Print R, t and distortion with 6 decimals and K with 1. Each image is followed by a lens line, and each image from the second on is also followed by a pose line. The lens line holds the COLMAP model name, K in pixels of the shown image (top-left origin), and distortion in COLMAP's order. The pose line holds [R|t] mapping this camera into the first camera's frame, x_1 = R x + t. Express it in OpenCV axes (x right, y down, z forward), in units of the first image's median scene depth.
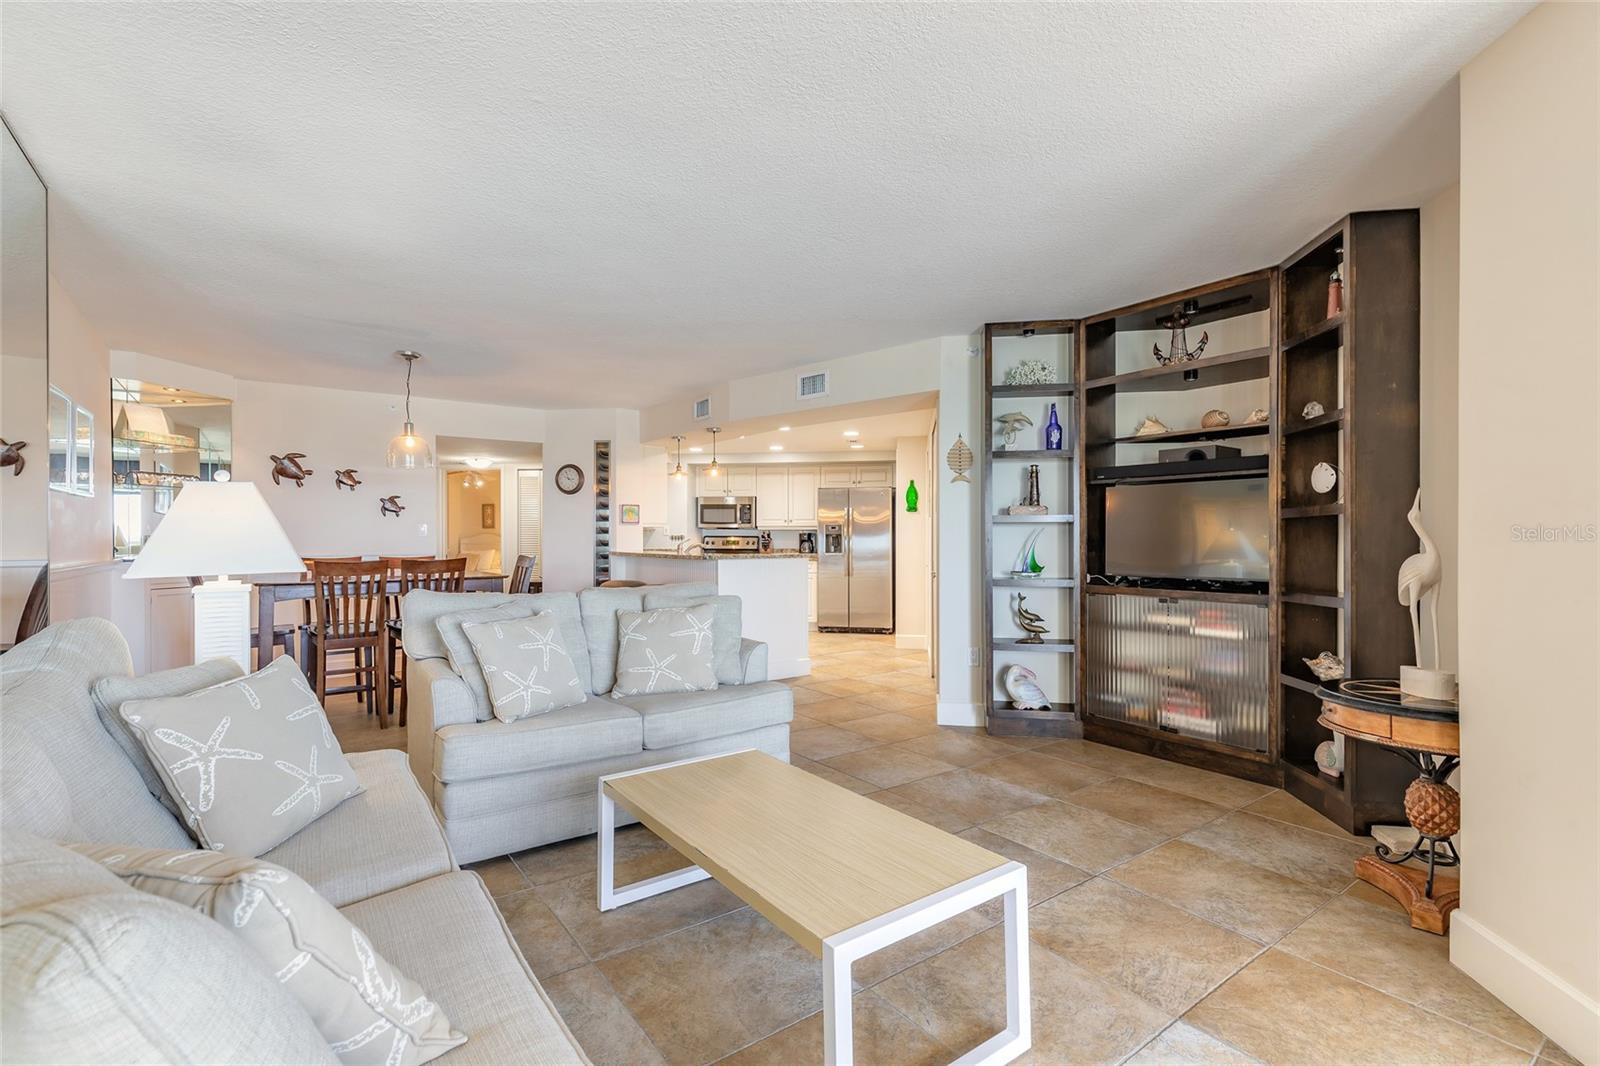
lens RADIAL K [[720.8, 0, 796.2], [0, 720.8, 539.2], [0, 0, 1]] dist [0.008203, -0.001078]
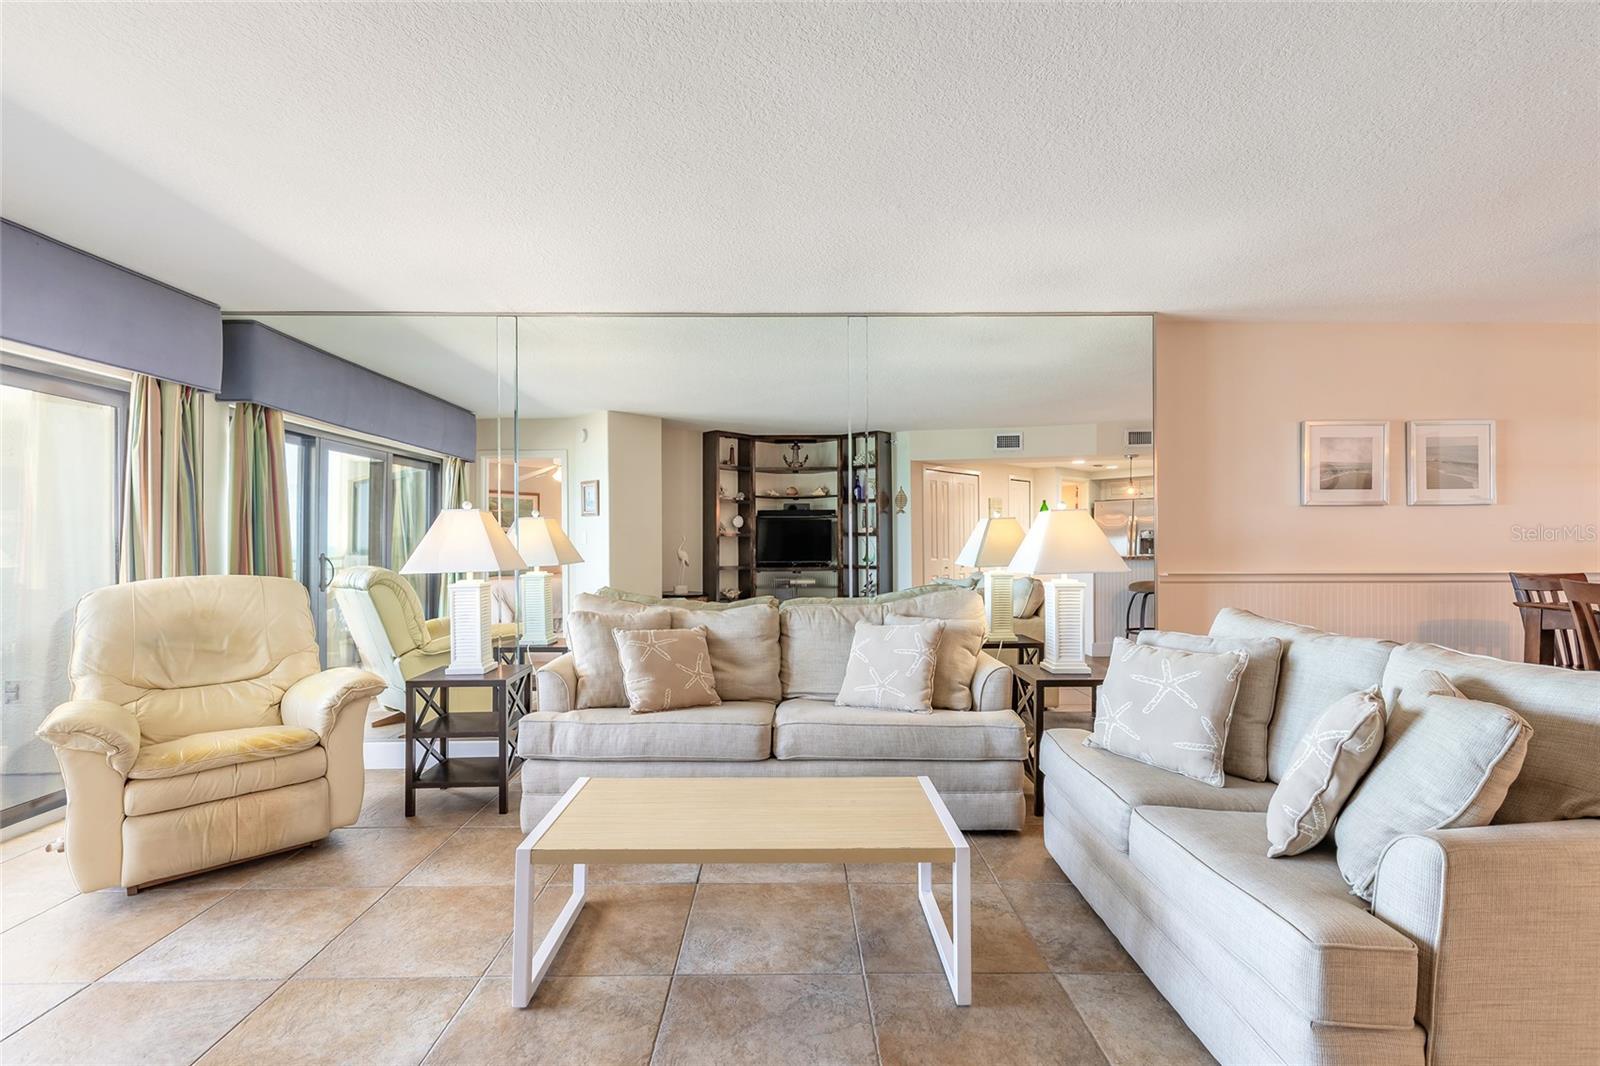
lens RADIAL K [[723.3, 0, 794.3], [0, 723.3, 538.1], [0, 0, 1]] dist [0.004582, -0.000488]
pose [[-0.583641, 0.002010, -0.812009, 0.250996], [0.003196, 0.999995, 0.000178, -0.009089], [0.812006, -0.002491, -0.583644, 0.514141]]
